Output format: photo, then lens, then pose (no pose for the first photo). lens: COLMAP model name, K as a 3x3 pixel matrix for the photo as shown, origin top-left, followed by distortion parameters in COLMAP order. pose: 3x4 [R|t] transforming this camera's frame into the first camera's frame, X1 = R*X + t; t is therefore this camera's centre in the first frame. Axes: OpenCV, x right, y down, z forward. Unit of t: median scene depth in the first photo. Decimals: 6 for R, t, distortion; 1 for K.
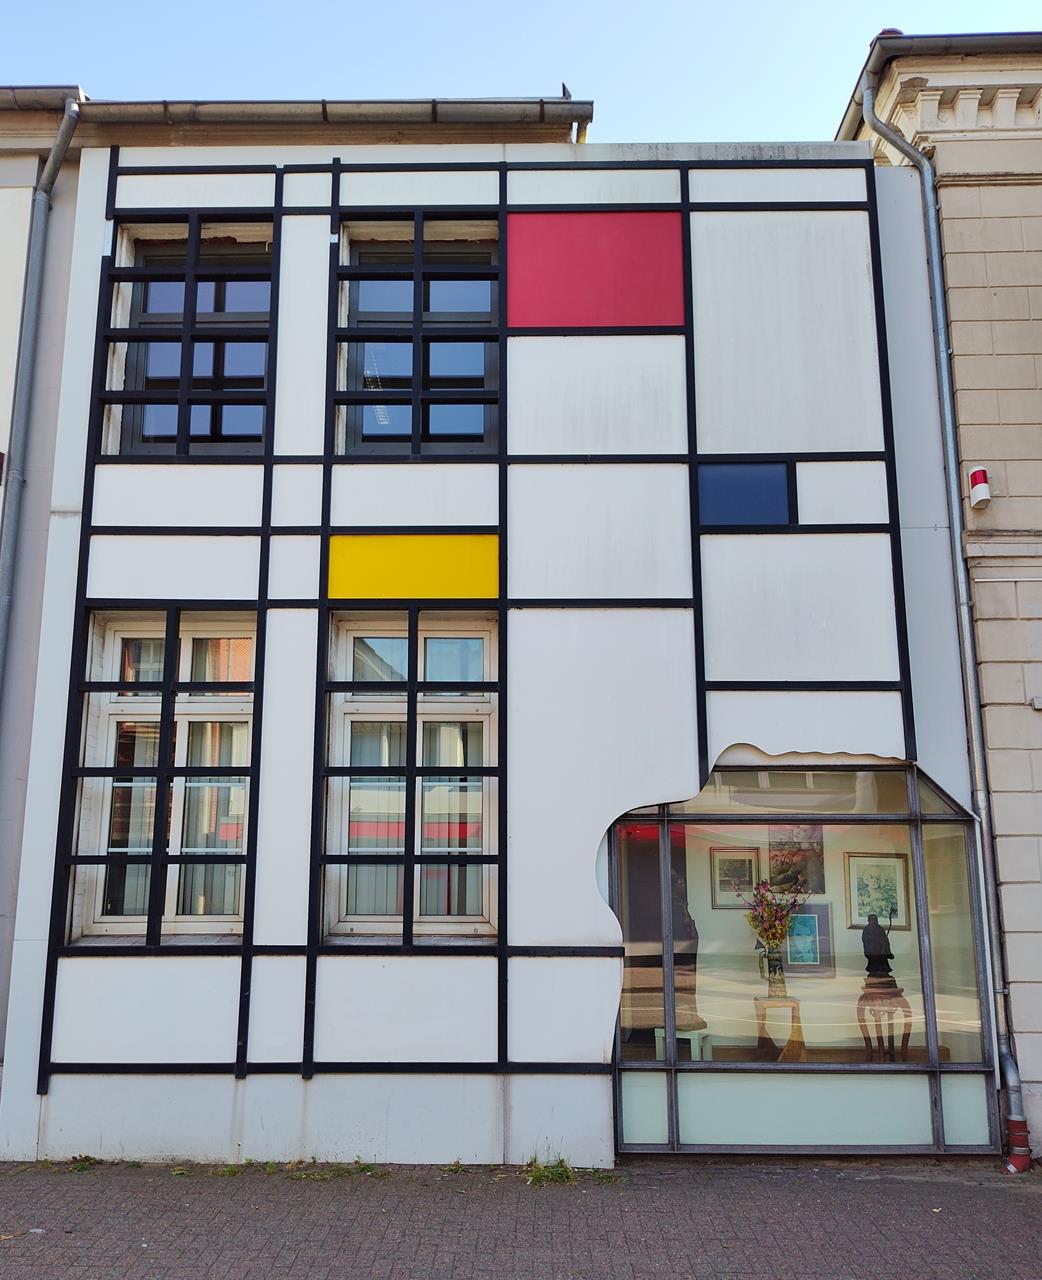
lens RADIAL K [[1250.2, 0, 520.3], [0, 1250.2, 640.3], [0, 0, 1]] dist [0.033256, 0.000000]
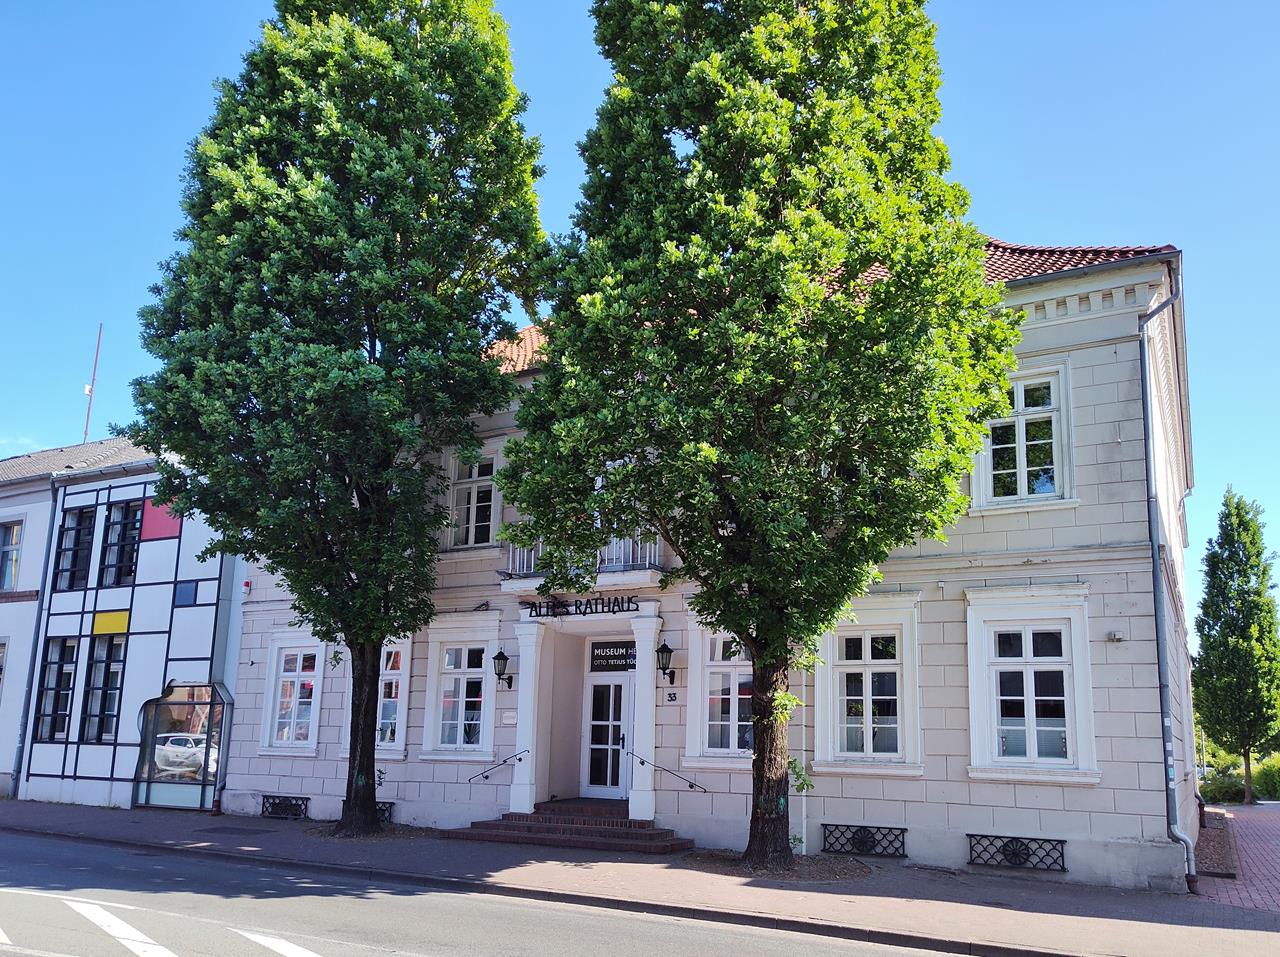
lens RADIAL K [[1191.4, 0, 640.7], [0, 1191.4, 479.7], [0, 0, 1]] dist [0.002886, 0.000000]
pose [[0.864456, -0.092793, -0.494070, 2.584060], [0.089137, 0.995536, -0.031015, -0.205454], [0.494743, -0.017229, 0.868869, -0.944777]]
